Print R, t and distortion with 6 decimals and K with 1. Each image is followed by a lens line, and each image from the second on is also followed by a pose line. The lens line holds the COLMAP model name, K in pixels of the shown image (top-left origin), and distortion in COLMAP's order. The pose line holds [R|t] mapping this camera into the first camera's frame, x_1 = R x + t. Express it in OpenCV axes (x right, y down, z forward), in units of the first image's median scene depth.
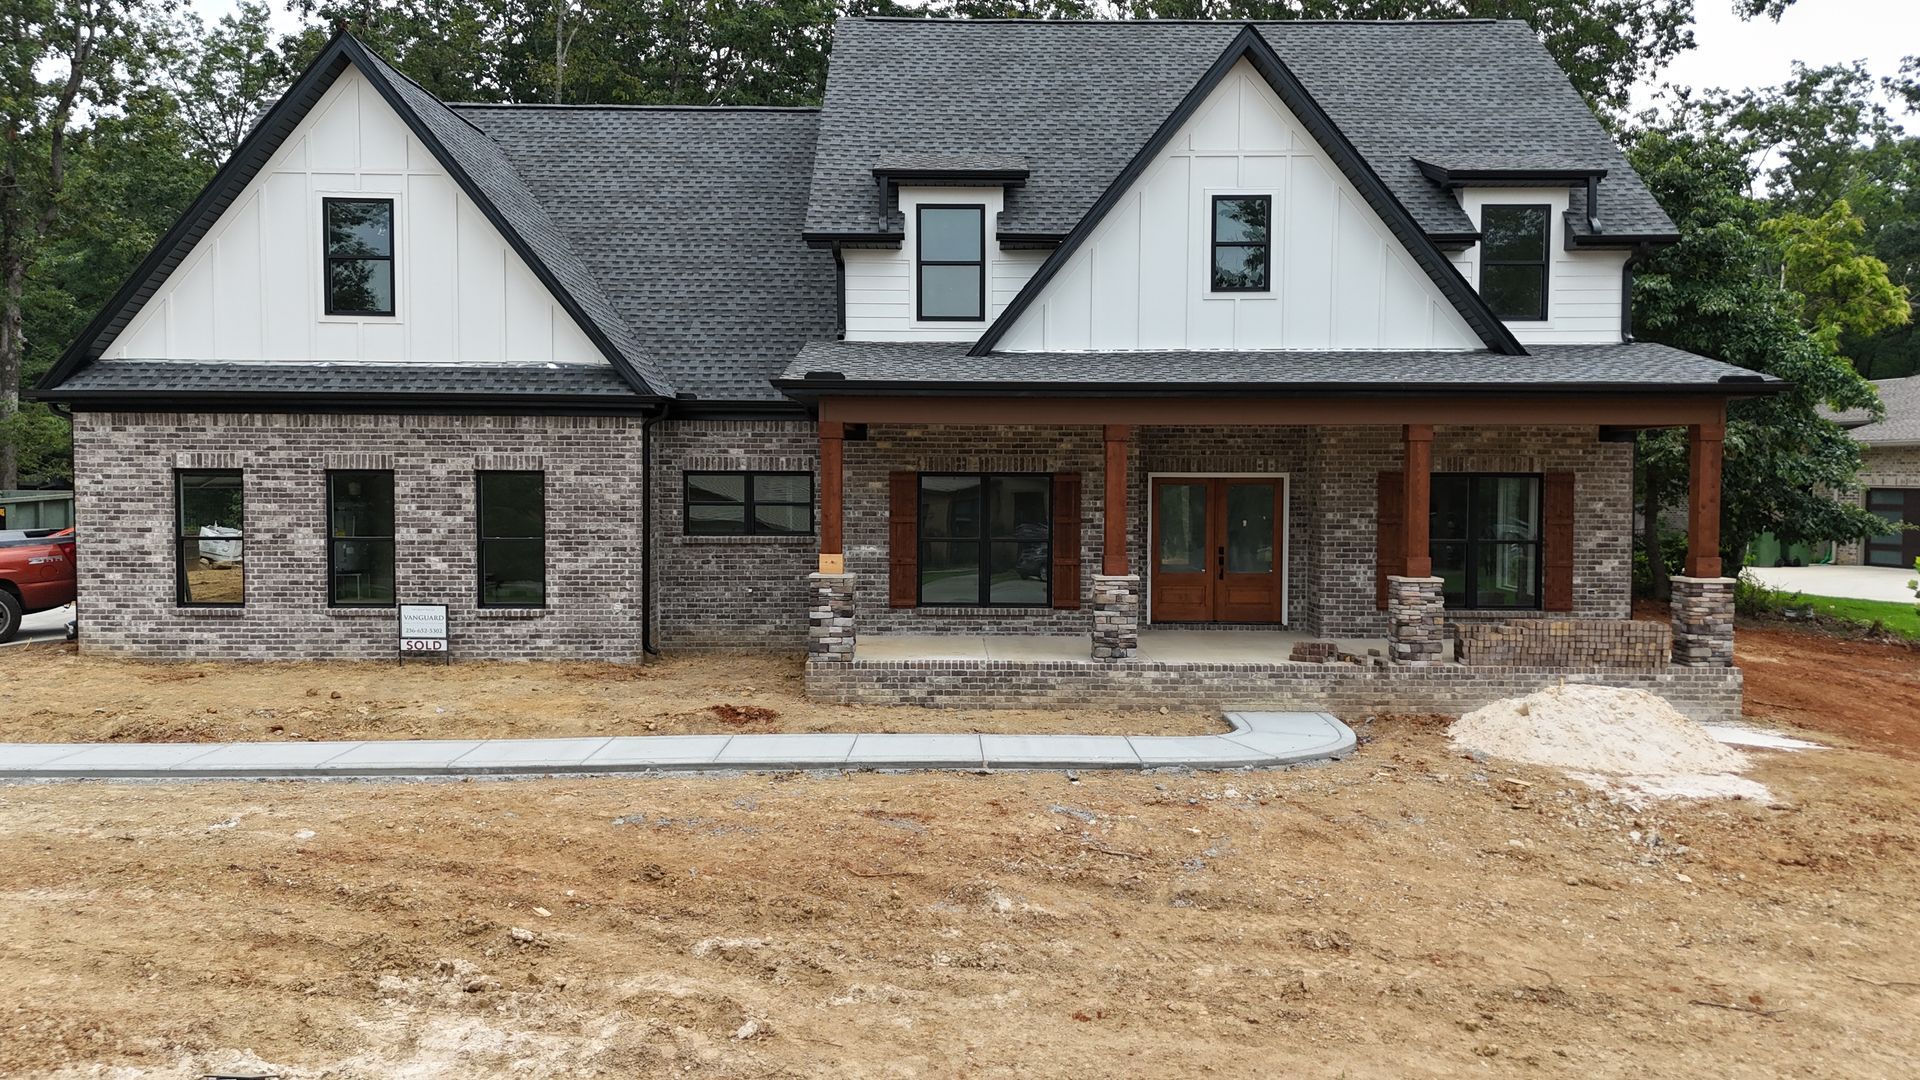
lens RADIAL K [[1388.1, 0, 957.3], [0, 1388.1, 539.7], [0, 0, 1]] dist [0.007909, 0.001523]
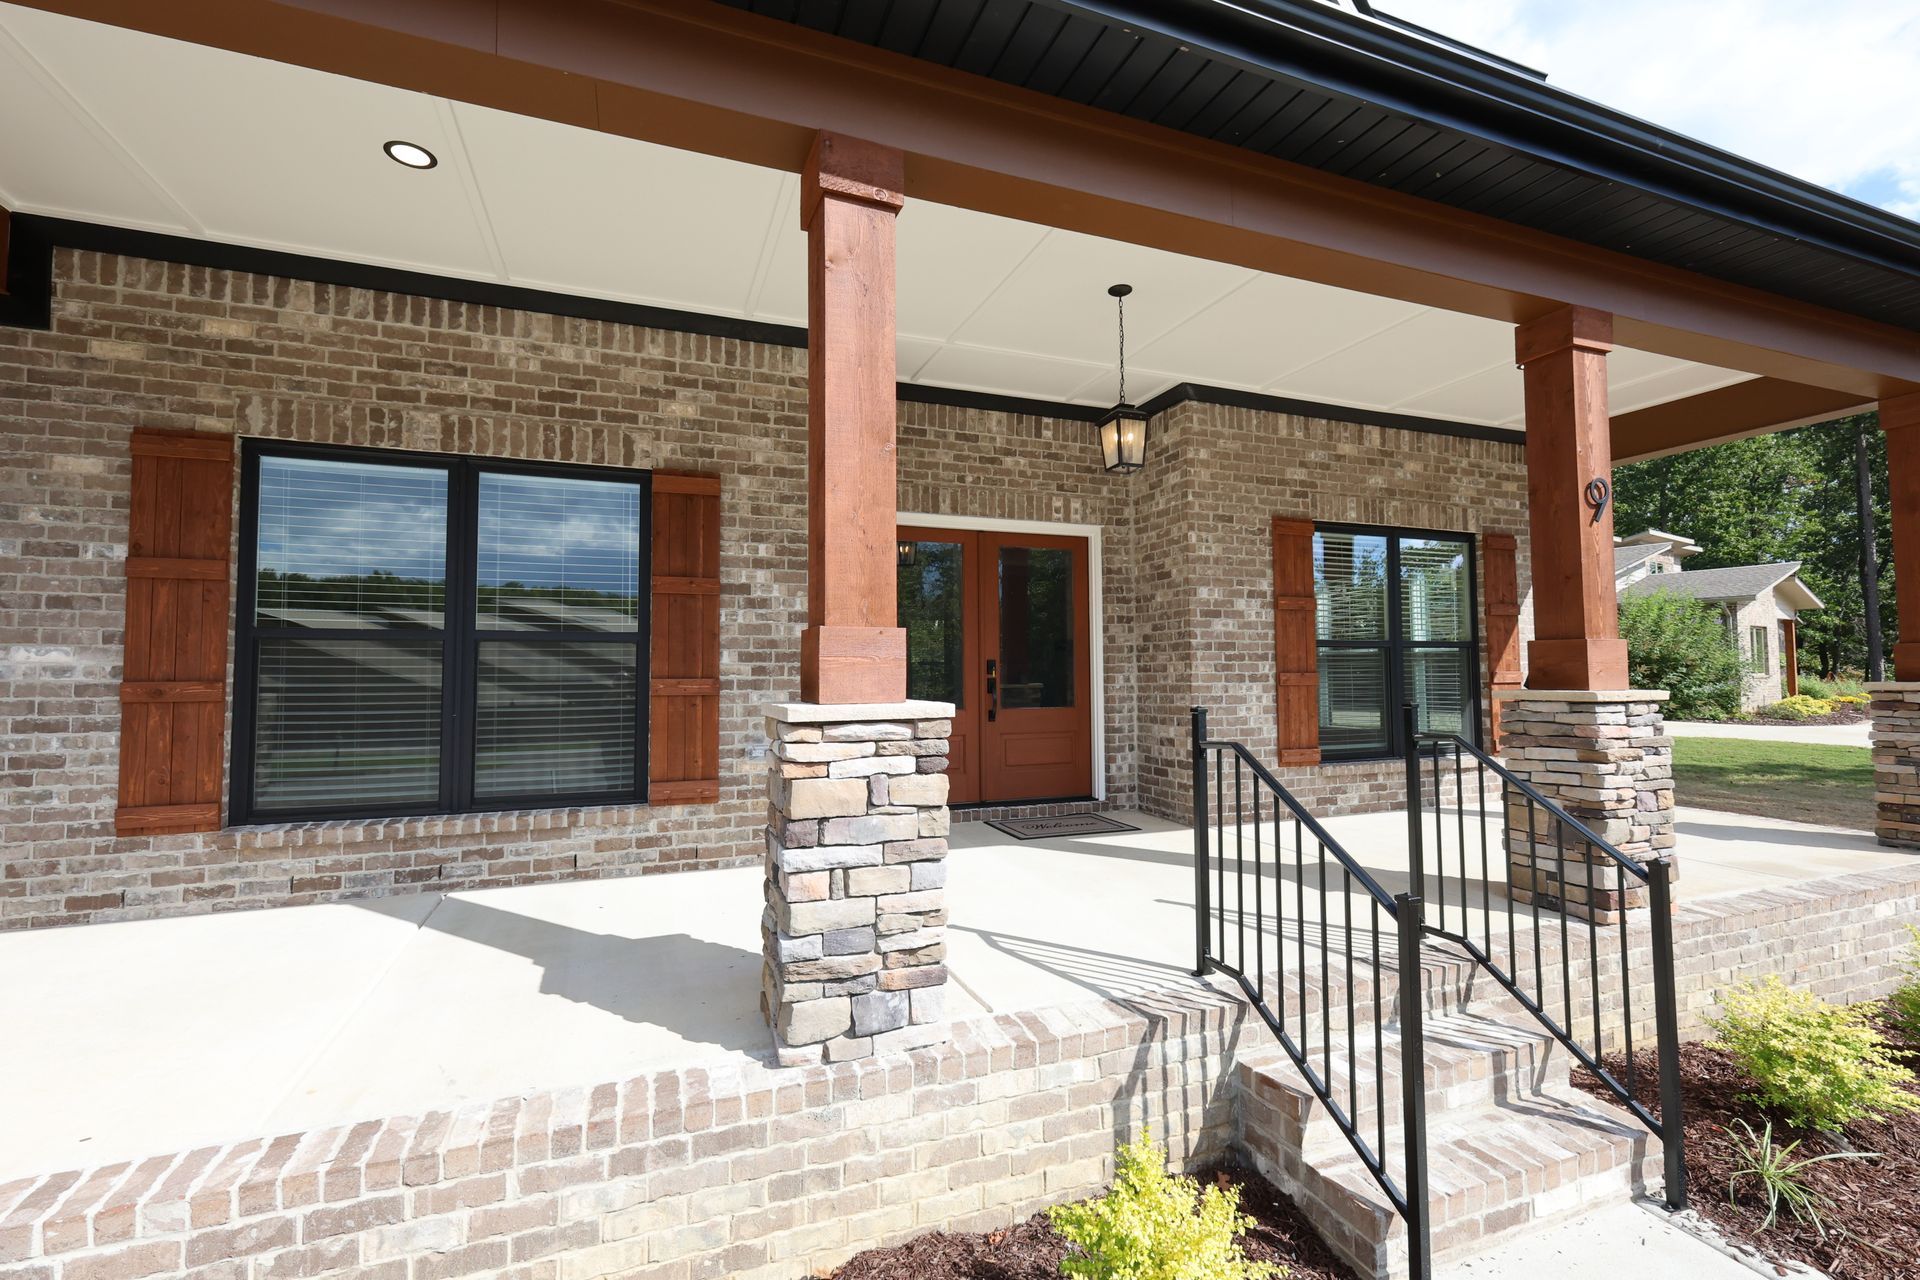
lens RADIAL K [[831.7, 0, 952.3], [0, 831.7, 632.8], [0, 0, 1]] dist [0.008415, 0.000041]
pose [[0.934783, 0.006936, 0.355152, 0.065075], [0.026276, 0.995720, -0.088605, 0.023893], [-0.354246, 0.092158, 0.930600, 0.738653]]
